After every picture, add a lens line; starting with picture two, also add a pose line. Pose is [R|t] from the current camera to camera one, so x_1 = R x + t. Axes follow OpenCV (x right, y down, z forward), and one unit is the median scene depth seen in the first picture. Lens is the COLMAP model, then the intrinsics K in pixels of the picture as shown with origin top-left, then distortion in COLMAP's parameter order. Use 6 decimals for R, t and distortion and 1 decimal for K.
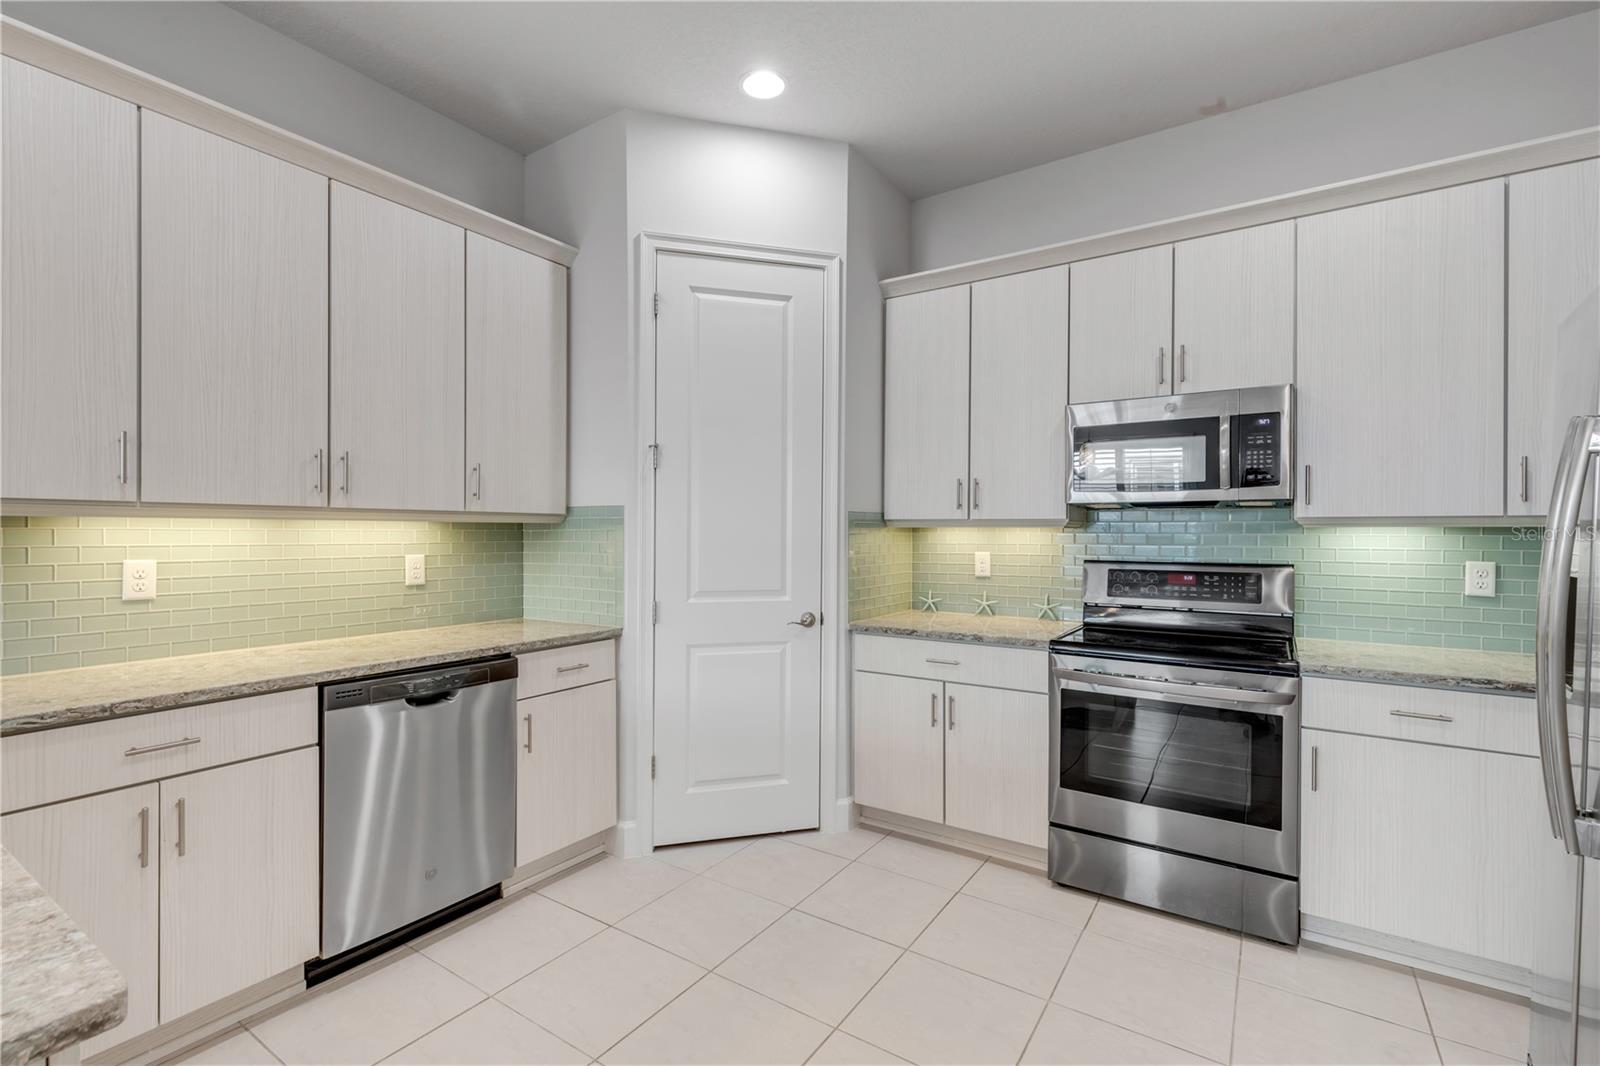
lens RADIAL K [[715.7, 0, 790.7], [0, 715.7, 531.8], [0, 0, 1]] dist [0.001844, -0.000052]
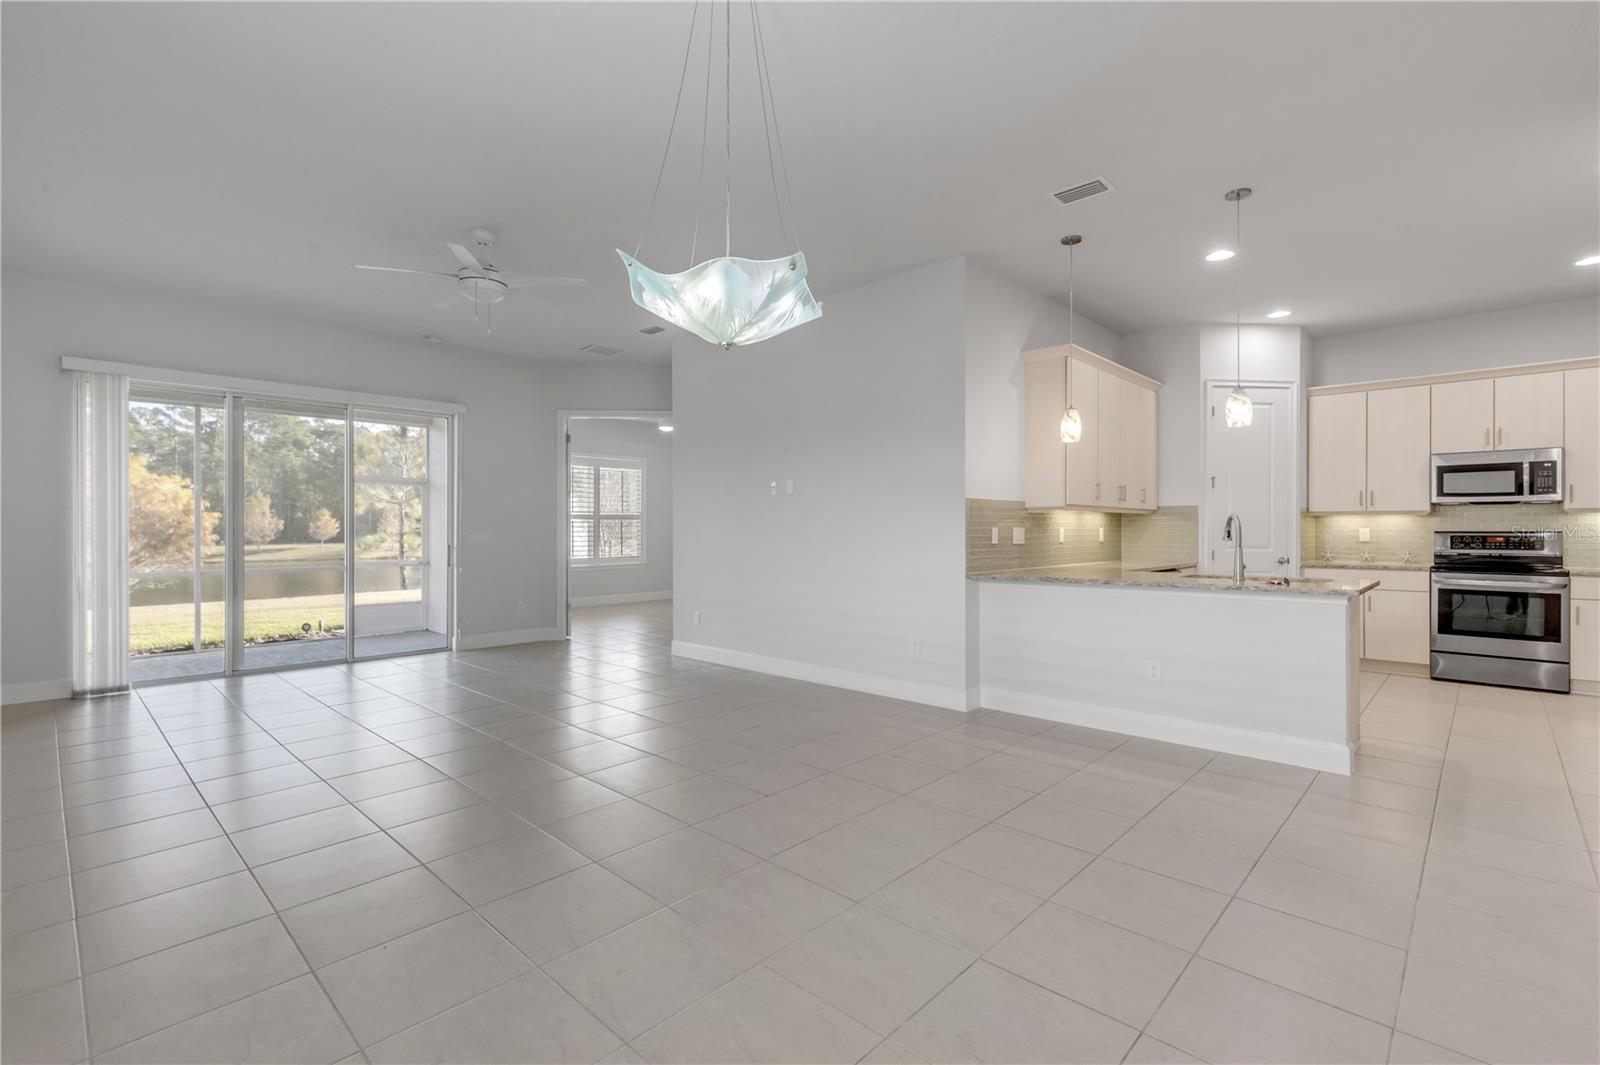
lens RADIAL K [[715.7, 0, 798.1], [0, 715.7, 529.4], [0, 0, 1]] dist [0.001844, -0.000052]
pose [[0.986089, -0.002760, -0.166193, -1.087659], [0.002632, 0.999996, -0.000993, 0.035115], [0.166195, 0.000542, 0.986093, -1.358084]]
